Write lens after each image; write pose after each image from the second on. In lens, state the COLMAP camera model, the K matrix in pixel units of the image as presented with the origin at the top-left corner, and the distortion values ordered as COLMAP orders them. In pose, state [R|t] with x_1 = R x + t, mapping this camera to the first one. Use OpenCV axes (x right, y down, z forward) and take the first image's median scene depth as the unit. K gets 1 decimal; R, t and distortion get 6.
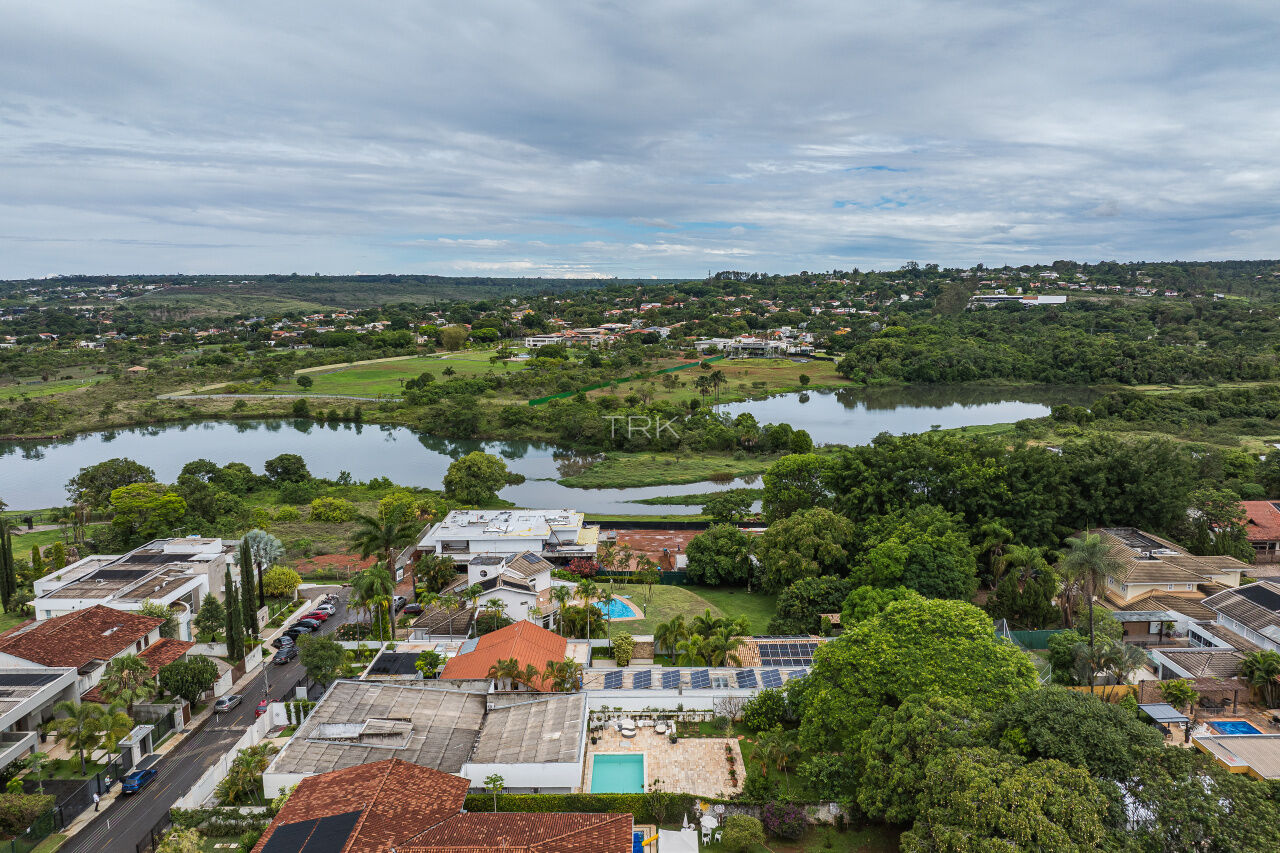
lens RADIAL K [[886.4, 0, 640.0], [0, 886.4, 426.5], [0, 0, 1]] dist [-0.008414, 0.001913]
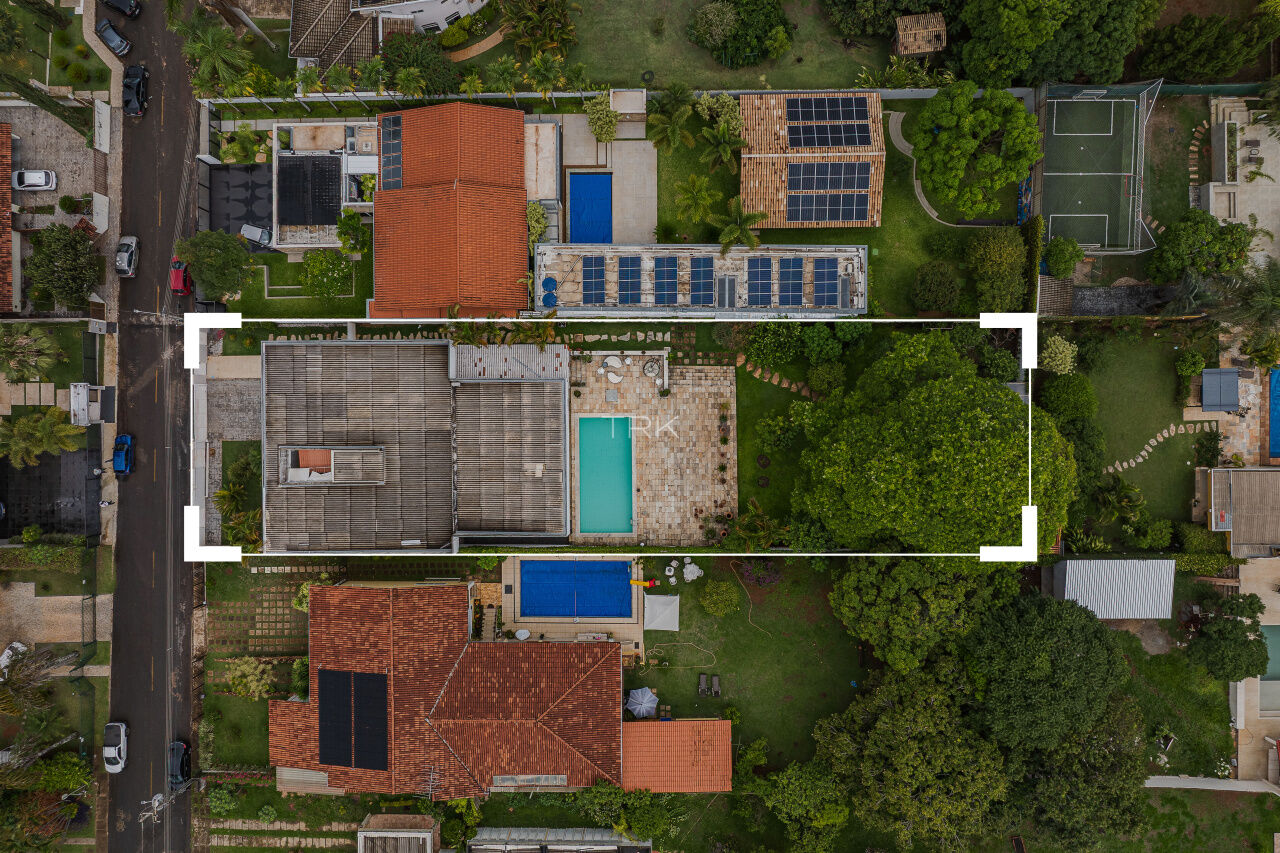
lens RADIAL K [[910.4, 0, 640.0], [0, 910.4, 426.5], [0, 0, 1]] dist [-0.021255, 0.007360]
pose [[0.999919, -0.004645, -0.011815, 0.020891], [0.012377, 0.149811, 0.988637, -0.505911], [-0.002822, -0.988704, 0.149857, 0.737774]]
